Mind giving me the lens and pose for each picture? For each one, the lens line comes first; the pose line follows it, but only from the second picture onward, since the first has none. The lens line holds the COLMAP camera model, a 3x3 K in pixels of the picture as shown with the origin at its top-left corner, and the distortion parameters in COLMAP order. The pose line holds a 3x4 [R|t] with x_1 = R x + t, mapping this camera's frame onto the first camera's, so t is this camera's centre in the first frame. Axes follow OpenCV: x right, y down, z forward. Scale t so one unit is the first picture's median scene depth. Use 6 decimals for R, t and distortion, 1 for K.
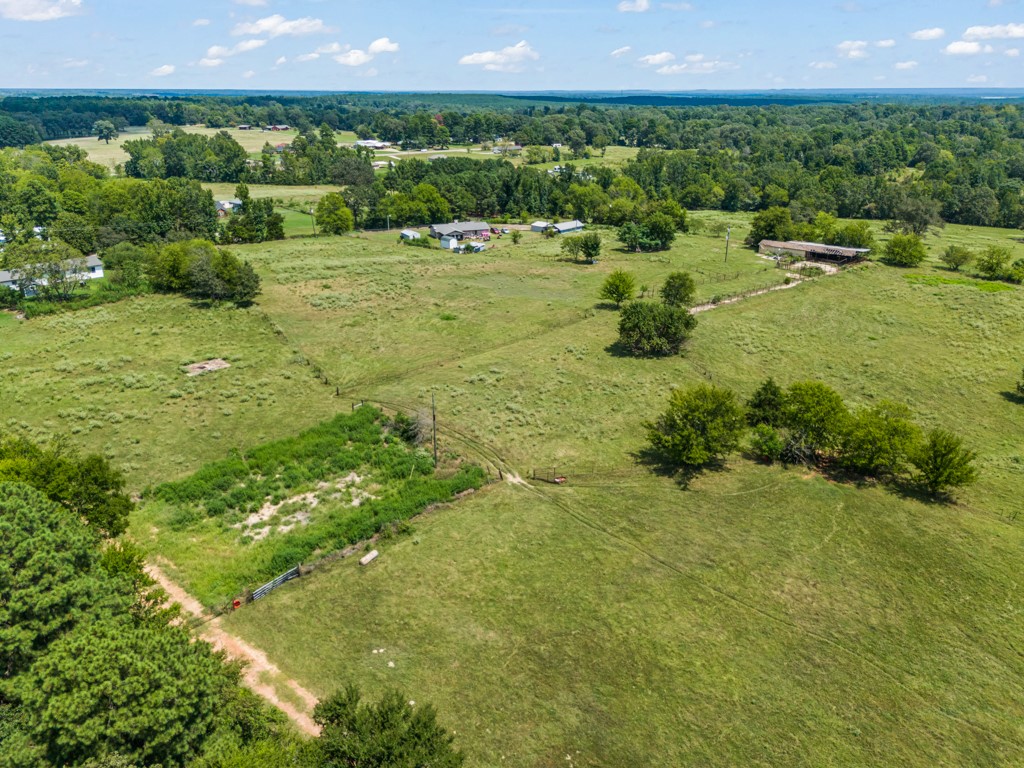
lens RADIAL K [[742.6, 0, 512.0], [0, 742.6, 384.0], [0, 0, 1]] dist [0.054028, -0.045483]
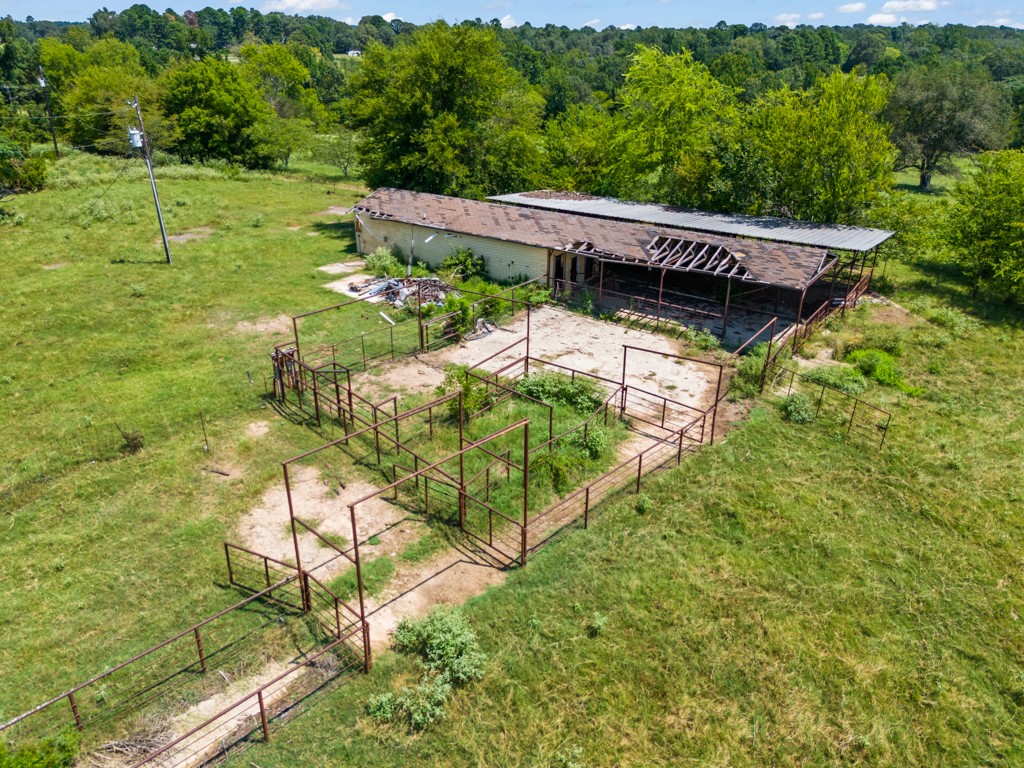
lens RADIAL K [[742.6, 0, 512.0], [0, 742.6, 384.0], [0, 0, 1]] dist [0.054028, -0.045483]
pose [[0.993804, -0.046862, 0.100780, 0.348748], [0.040393, 0.997048, 0.065302, -0.151069], [-0.103543, -0.060826, 0.992763, 0.788202]]
